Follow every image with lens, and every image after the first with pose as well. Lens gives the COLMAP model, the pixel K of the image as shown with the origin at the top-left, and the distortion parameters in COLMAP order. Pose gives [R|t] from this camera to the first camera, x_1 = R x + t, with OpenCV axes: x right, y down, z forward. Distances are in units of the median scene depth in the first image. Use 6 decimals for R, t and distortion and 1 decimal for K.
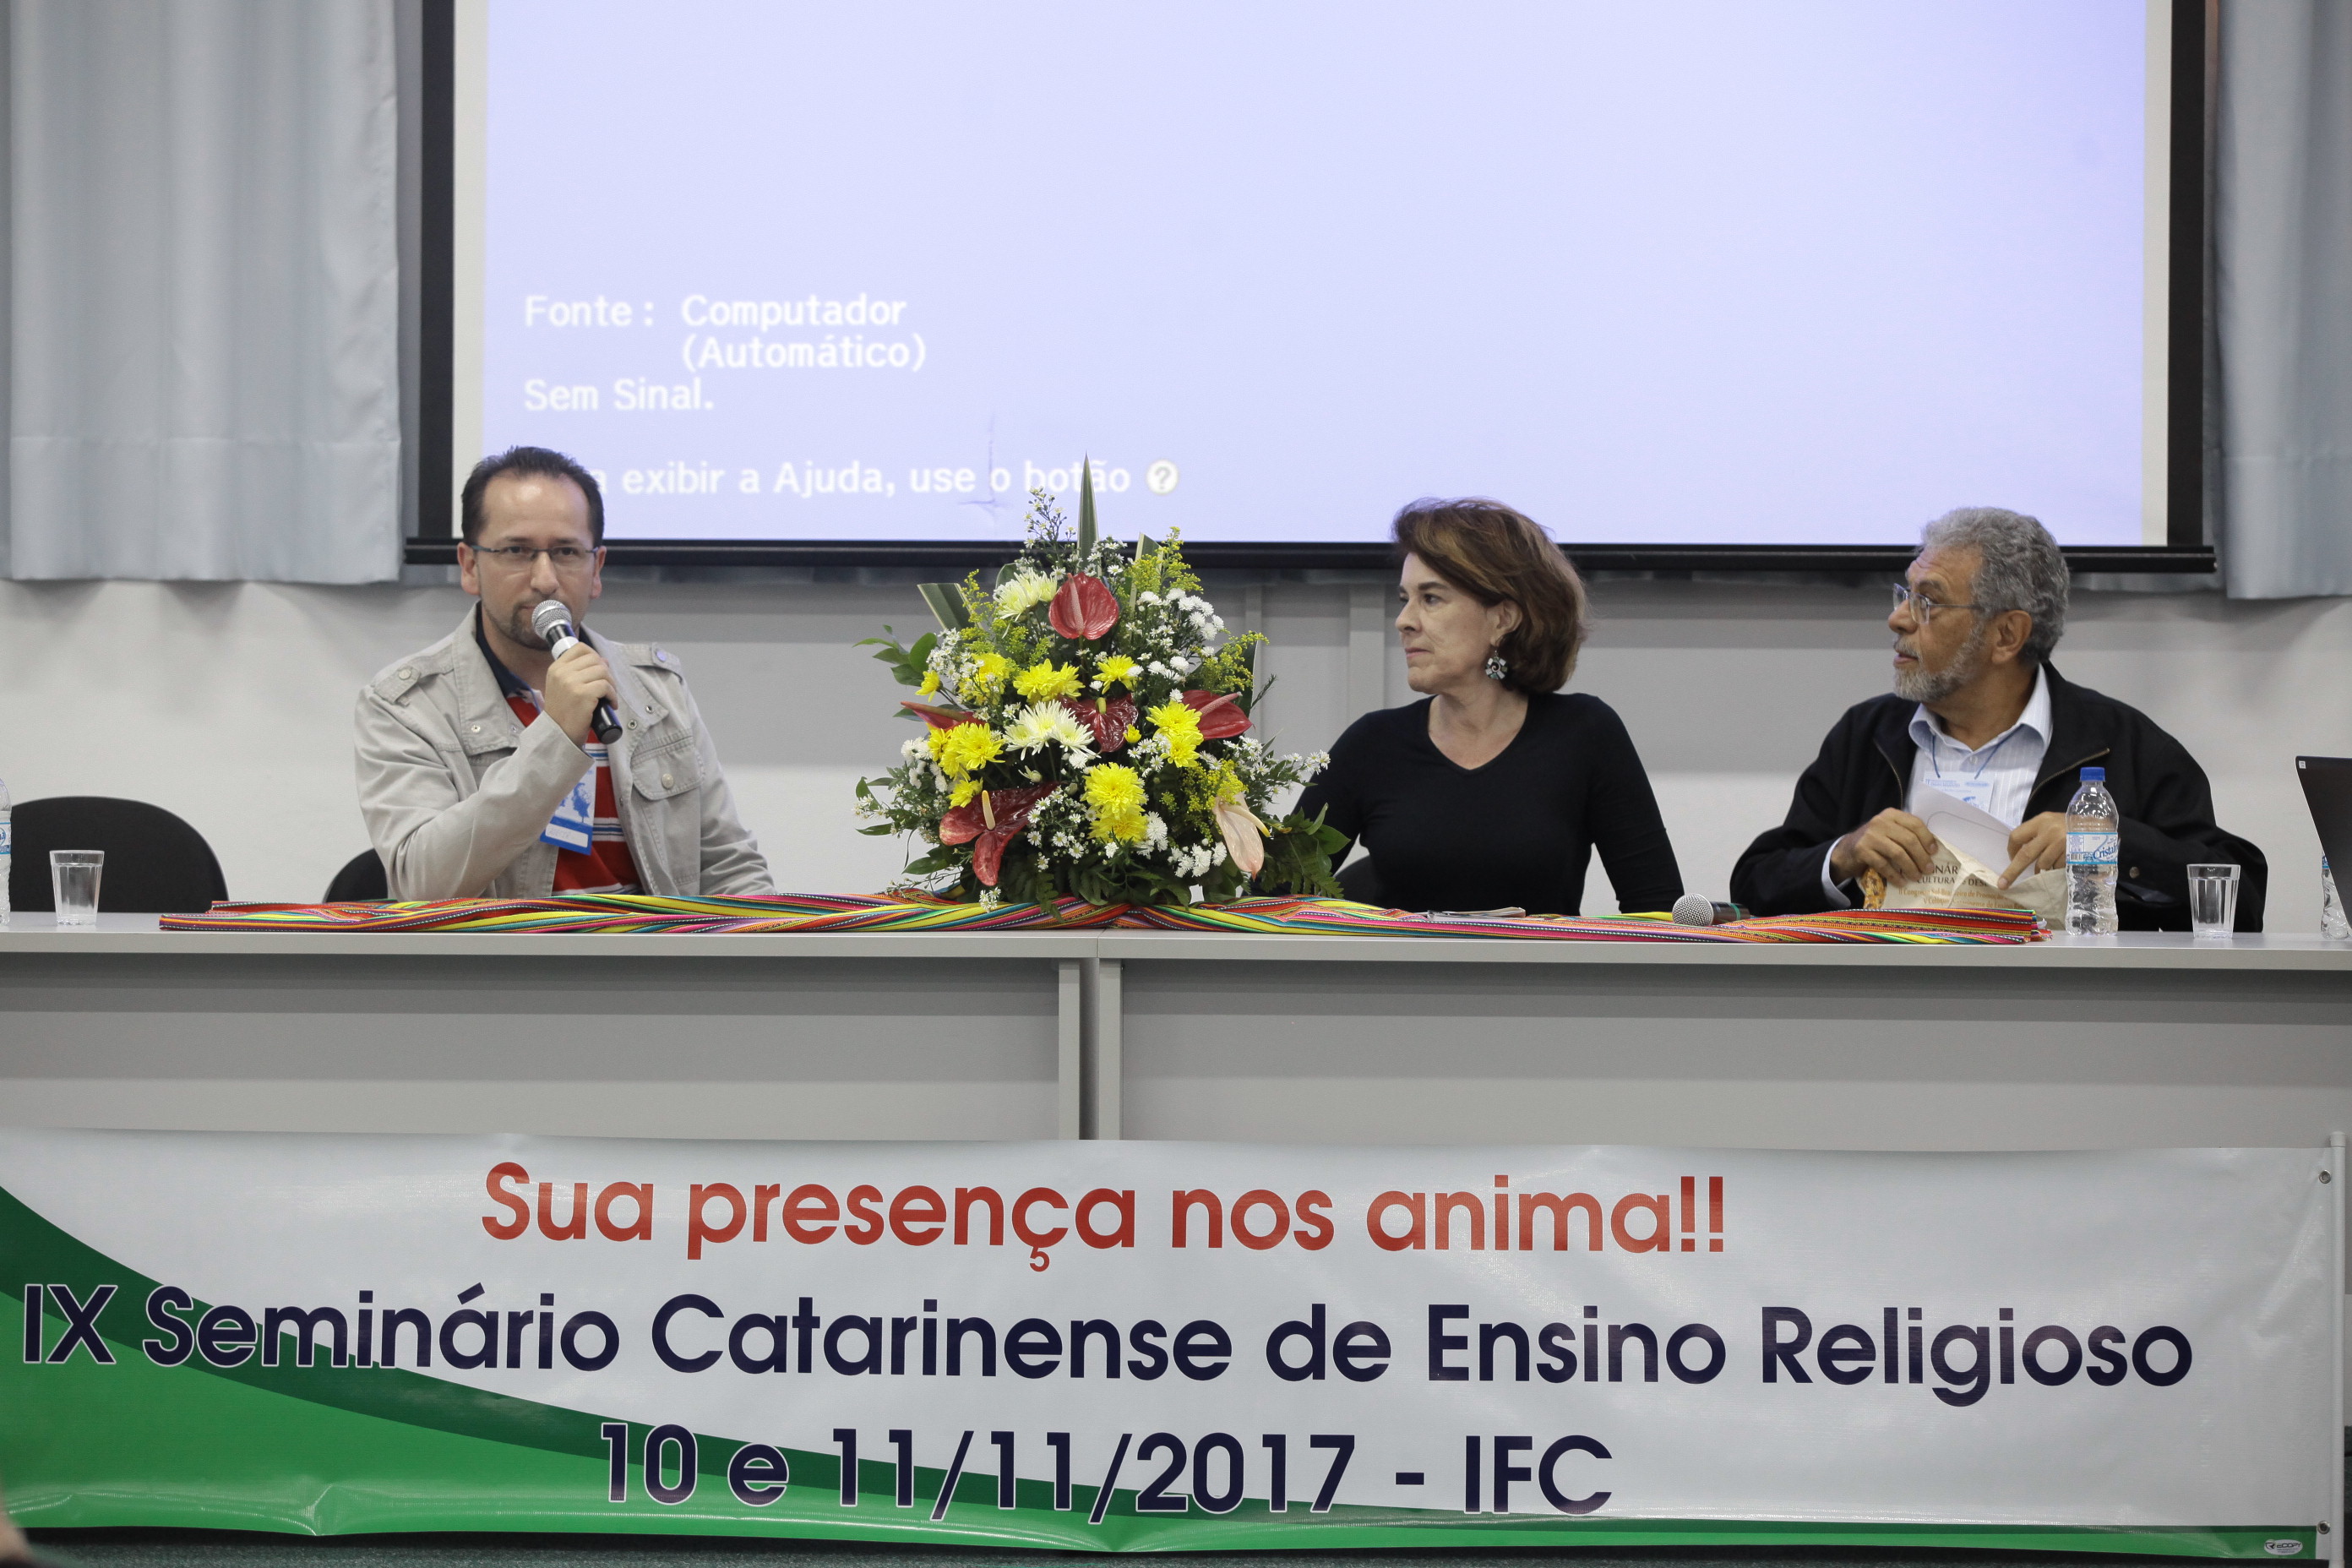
lens RADIAL K [[8412.0, 0, 1134.5], [0, 8412.0, 782.9], [0, 0, 1]] dist [0.229717, 0.309472]
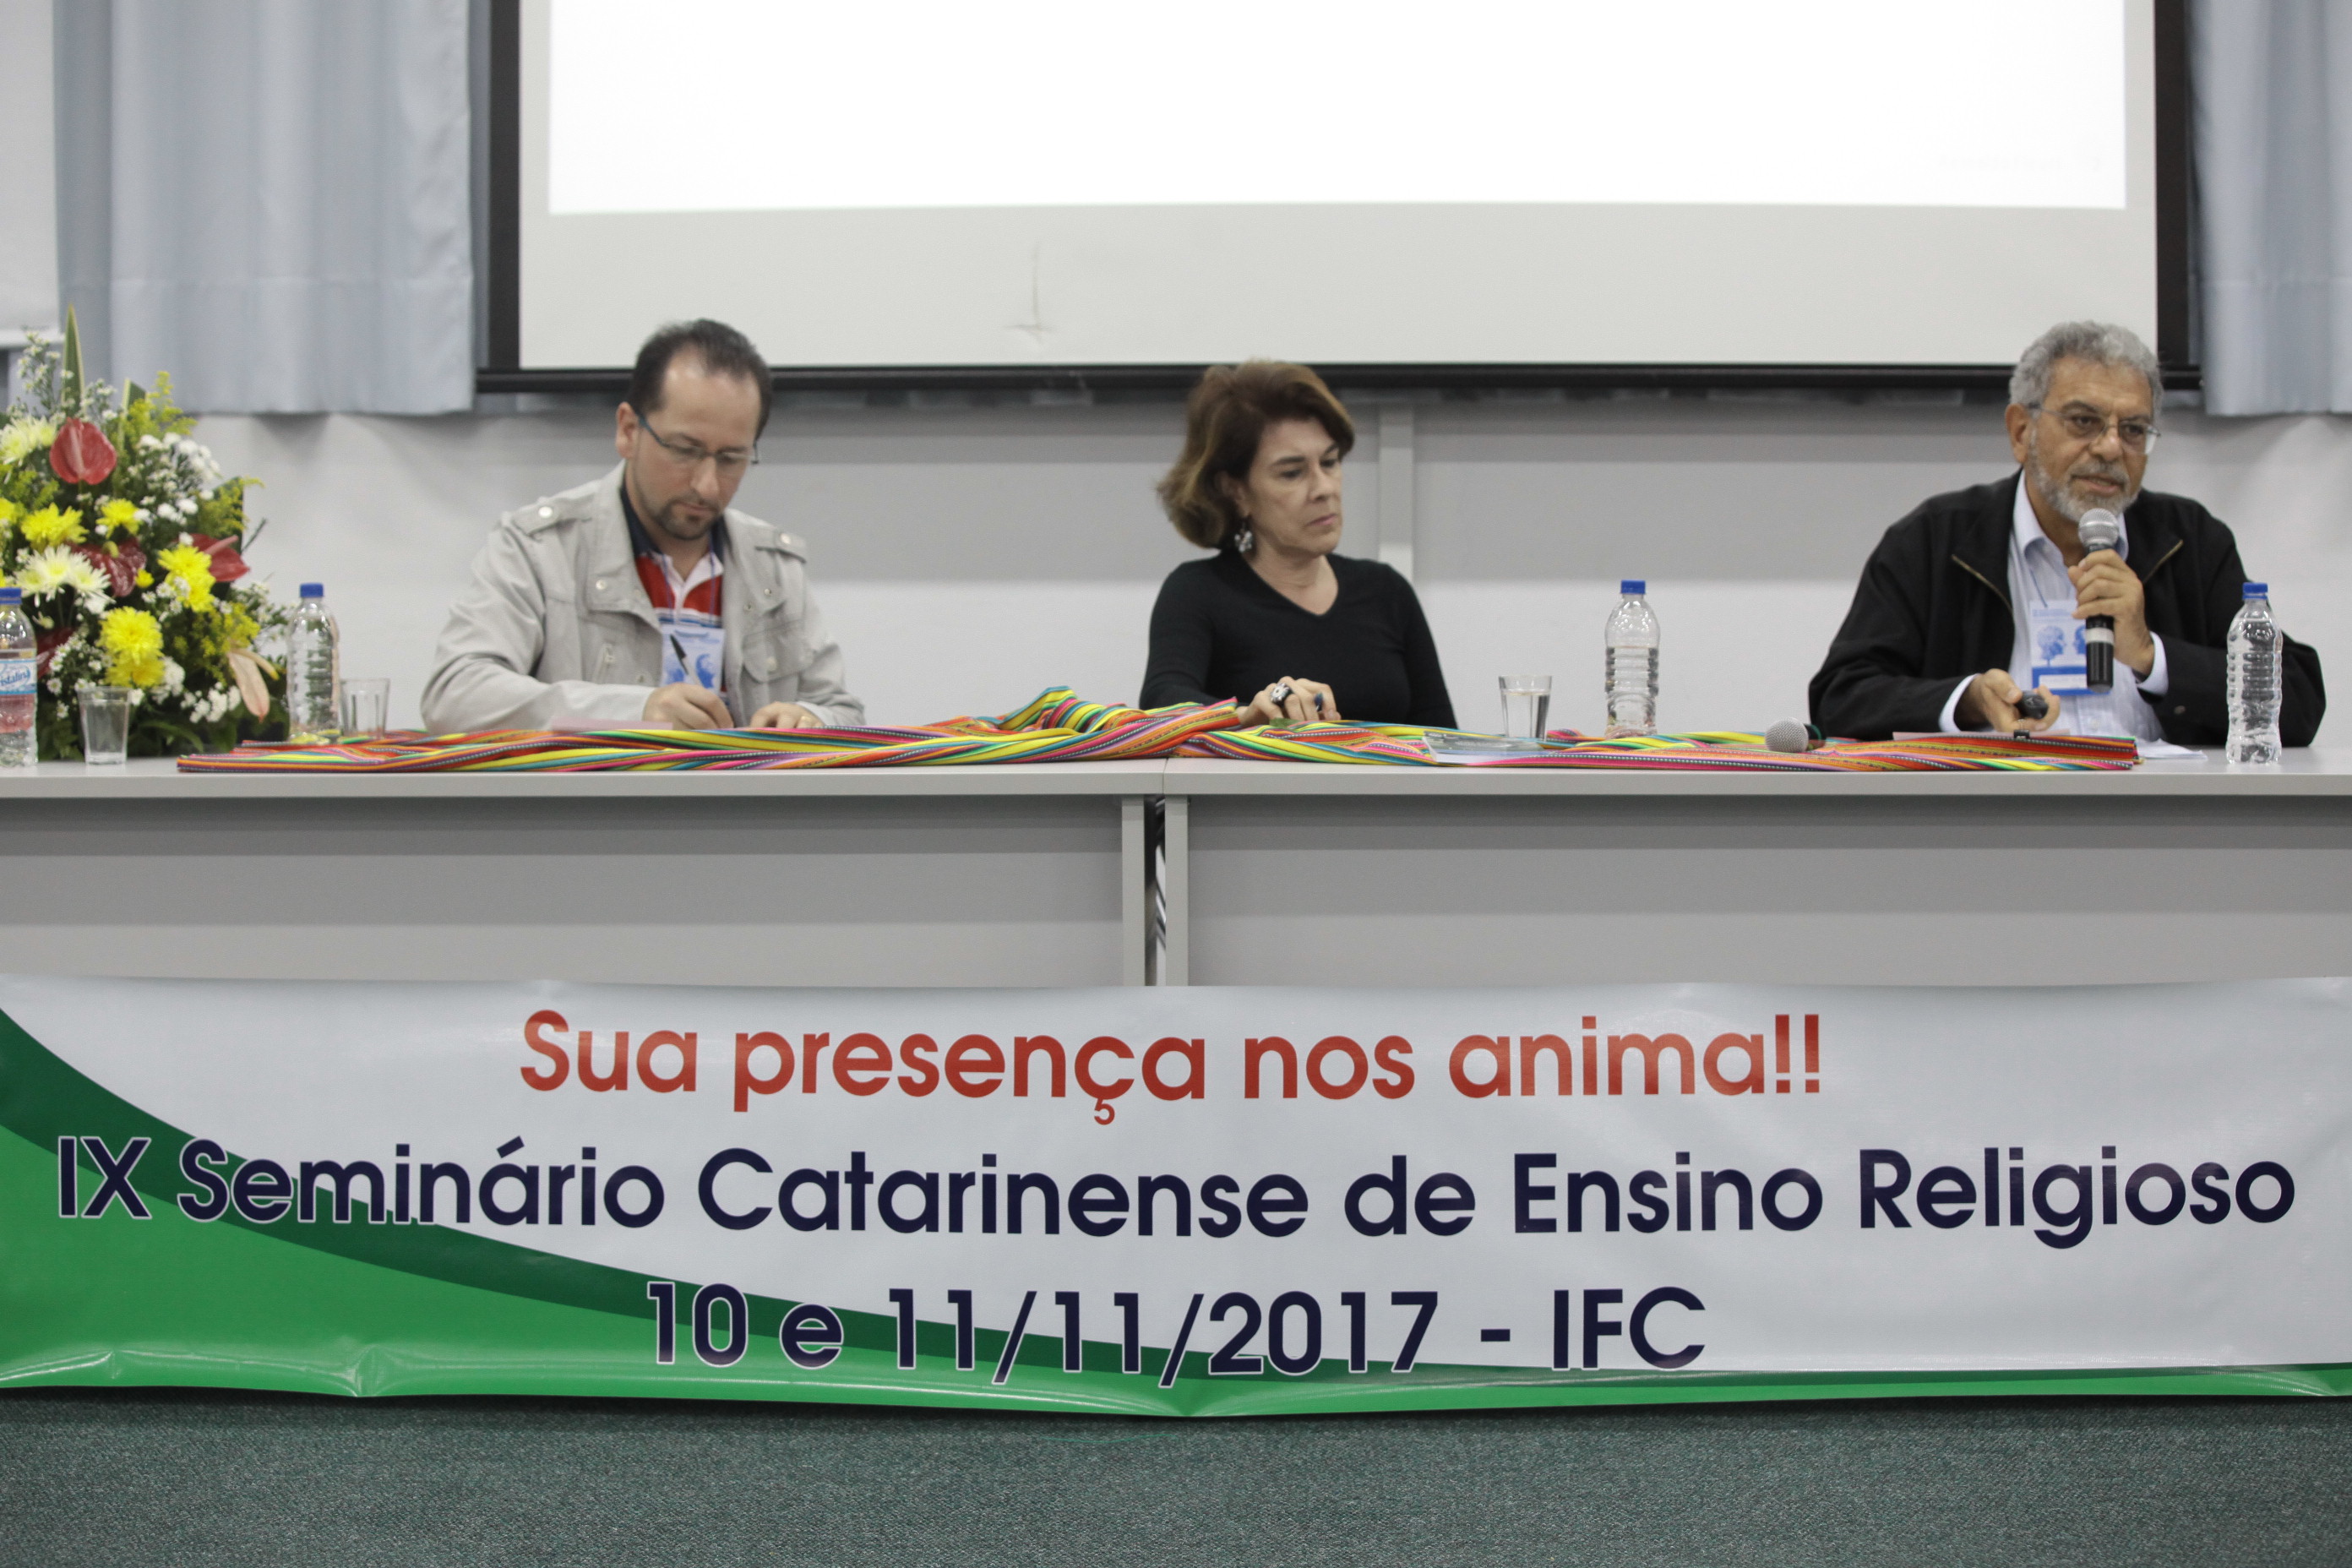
lens RADIAL K [[5008.3, 0, 1171.6], [0, 5008.3, 846.0], [0, 0, 1]] dist [-0.269469, -0.149741]
pose [[0.999833, -0.010060, 0.015256, -0.011943], [0.009157, 0.998265, 0.058157, -0.005815], [-0.015814, -0.058007, 0.998191, 0.438776]]
